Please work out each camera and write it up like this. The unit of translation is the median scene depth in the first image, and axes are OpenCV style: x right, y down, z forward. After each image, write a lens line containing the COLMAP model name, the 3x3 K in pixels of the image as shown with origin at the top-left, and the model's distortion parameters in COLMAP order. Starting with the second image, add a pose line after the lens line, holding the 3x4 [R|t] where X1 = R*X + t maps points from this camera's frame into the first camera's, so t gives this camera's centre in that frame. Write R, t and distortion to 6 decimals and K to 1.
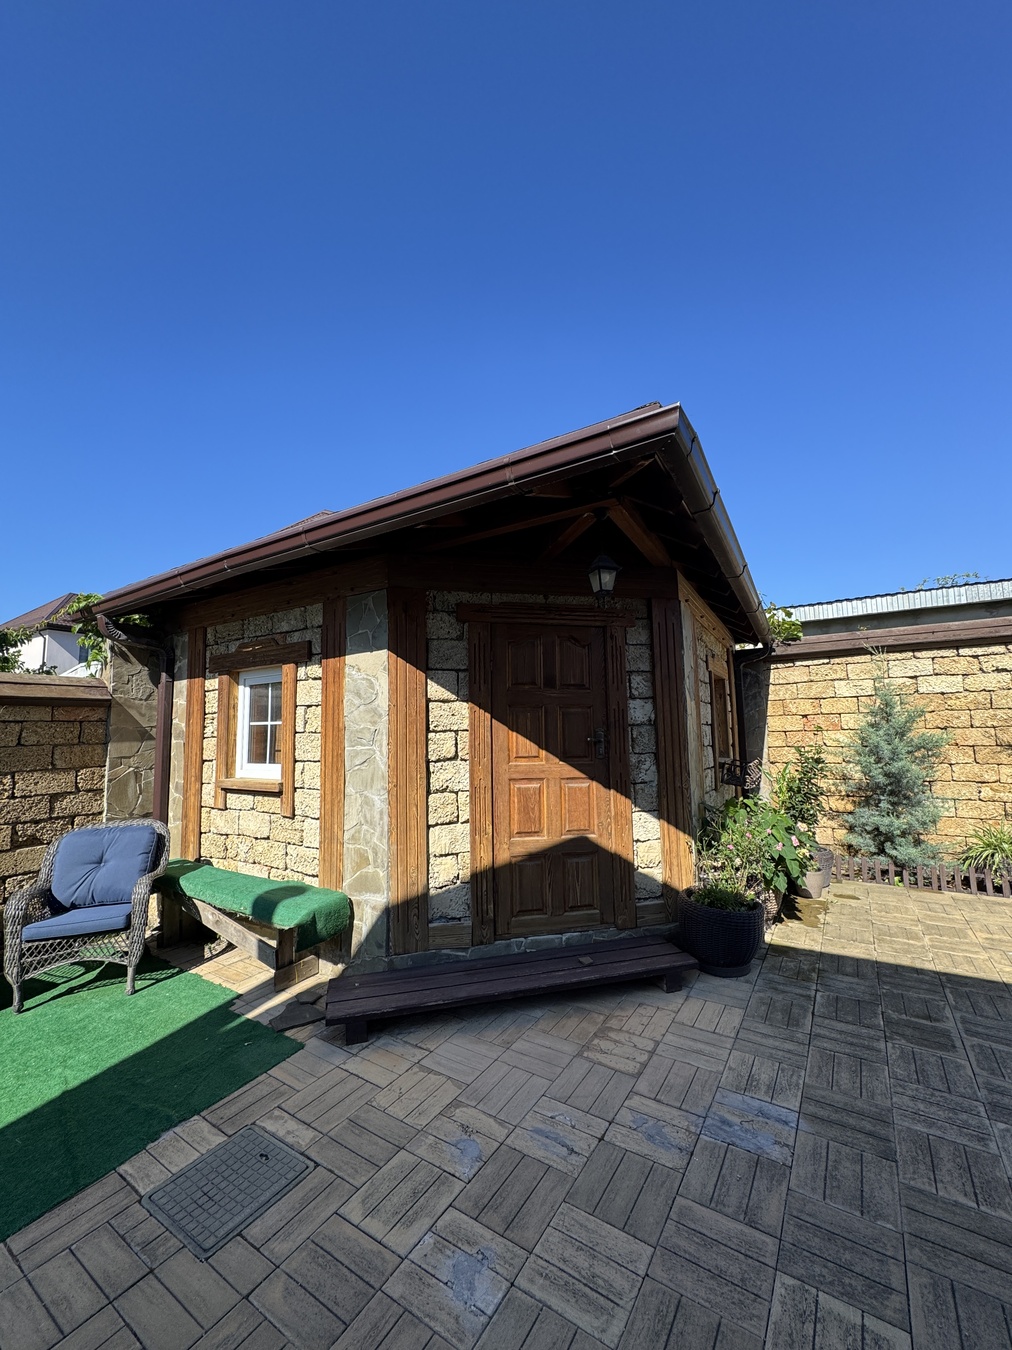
lens RADIAL K [[536.8, 0, 507.7], [0, 536.8, 674.8], [0, 0, 1]] dist [-0.002566, 0.000746]
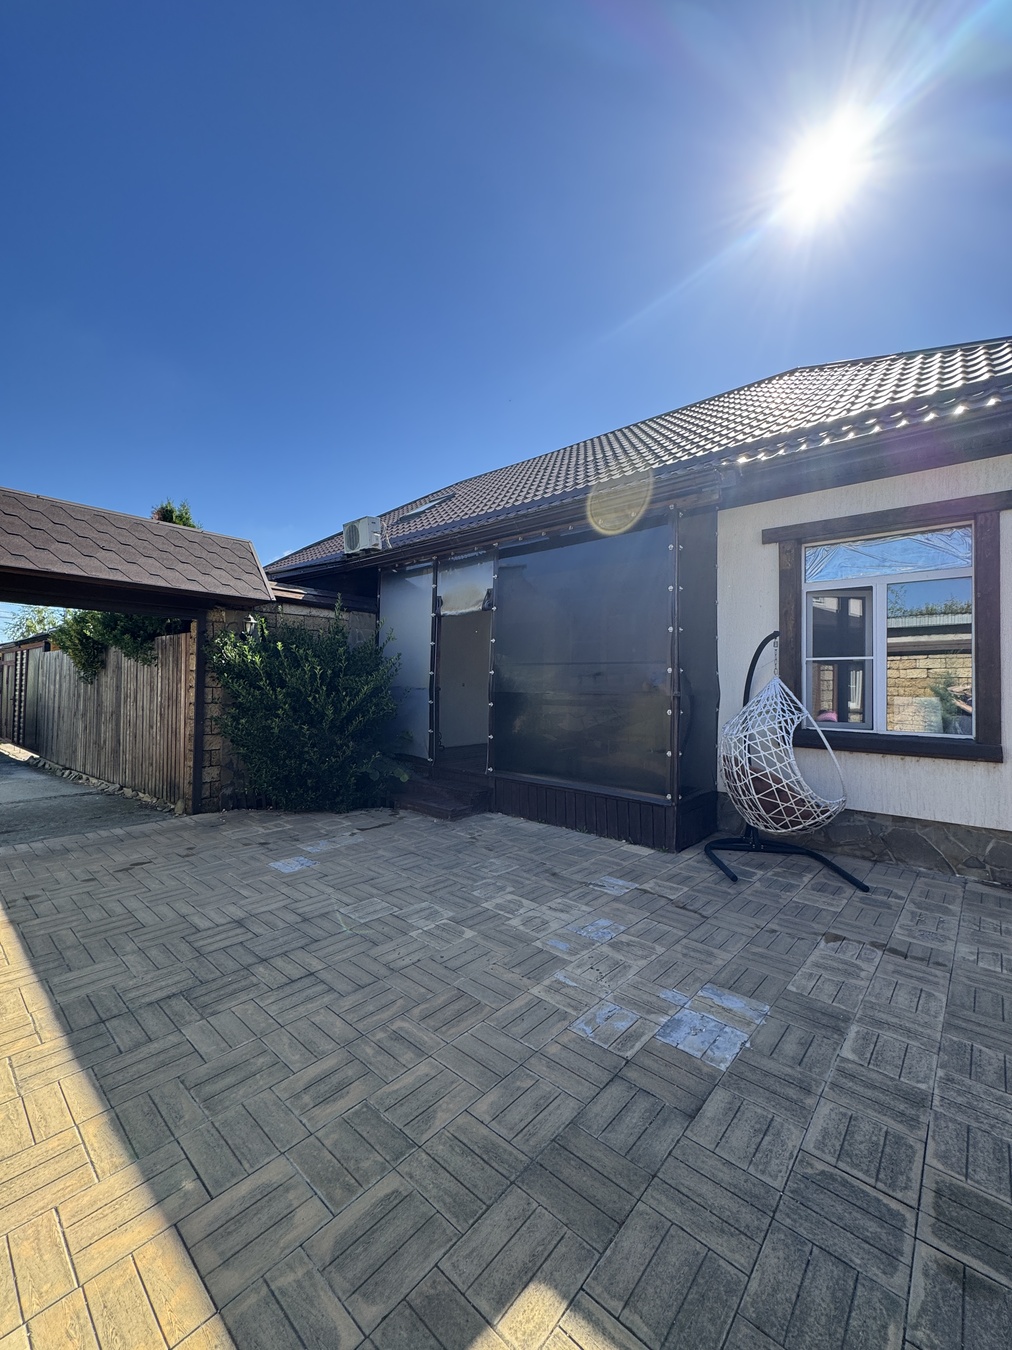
lens RADIAL K [[536.8, 0, 507.4], [0, 536.8, 674.9], [0, 0, 1]] dist [-0.002566, 0.000746]
pose [[-0.988135, 0.005893, 0.153477, 0.905866], [-0.014539, 0.991188, -0.131663, 0.126247], [-0.152901, -0.132333, -0.979341, 1.305591]]
